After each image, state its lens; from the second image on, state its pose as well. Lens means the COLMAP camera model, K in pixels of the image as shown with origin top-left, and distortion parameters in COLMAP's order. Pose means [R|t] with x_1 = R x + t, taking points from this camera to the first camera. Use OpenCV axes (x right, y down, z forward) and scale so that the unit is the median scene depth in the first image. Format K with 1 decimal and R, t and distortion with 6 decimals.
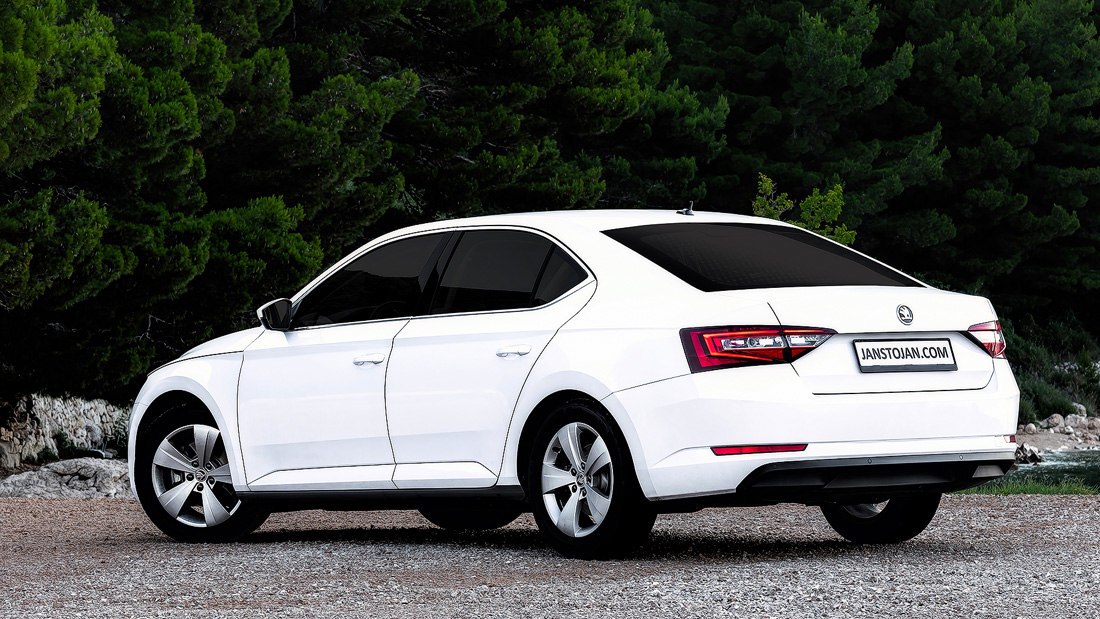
lens RADIAL K [[4524.8, 0, 550.8], [0, 4524.8, 309.2], [0, 0, 1]] dist [0.032518, 0.000000]
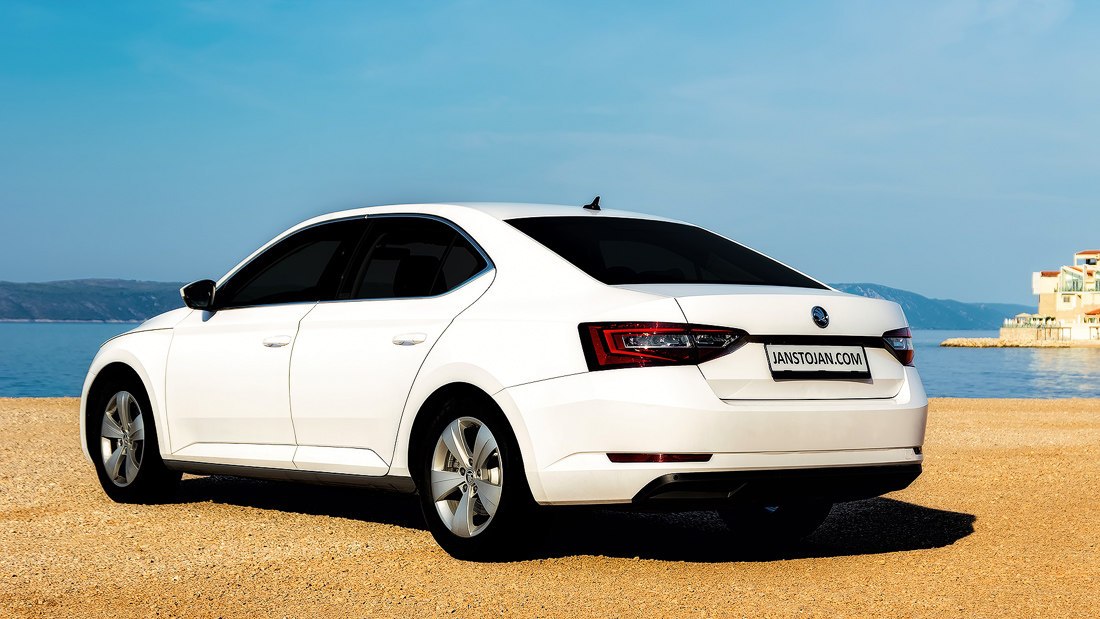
lens RADIAL K [[2148.8, 0, 547.8], [0, 2148.8, 314.6], [0, 0, 1]] dist [0.055689, 0.000000]
pose [[0.999231, 0.039180, 0.001626, 0.021258], [-0.039182, 0.999232, 0.001060, 0.002376], [-0.001584, -0.001123, 0.999998, 0.554738]]
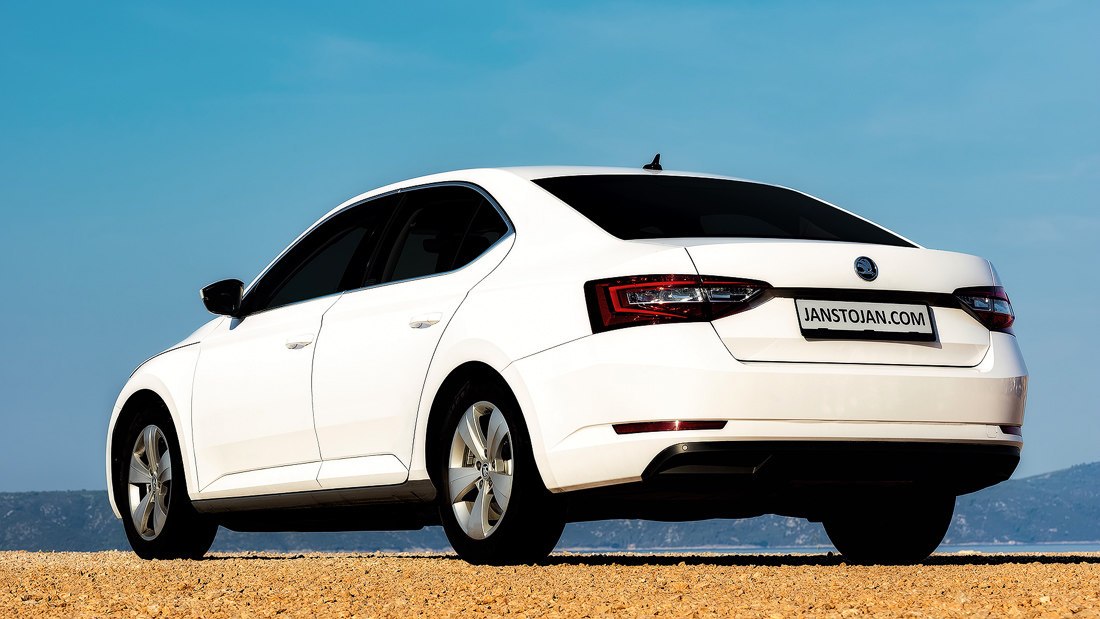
lens RADIAL K [[3588.9, 0, 549.5], [0, 3588.9, 308.0], [0, 0, 1]] dist [0.057943, 0.000000]
pose [[0.987482, 0.009547, -0.157443, 0.123684], [-0.018046, 0.998450, -0.052645, 0.043131], [0.156697, 0.054827, 0.986124, 0.355664]]
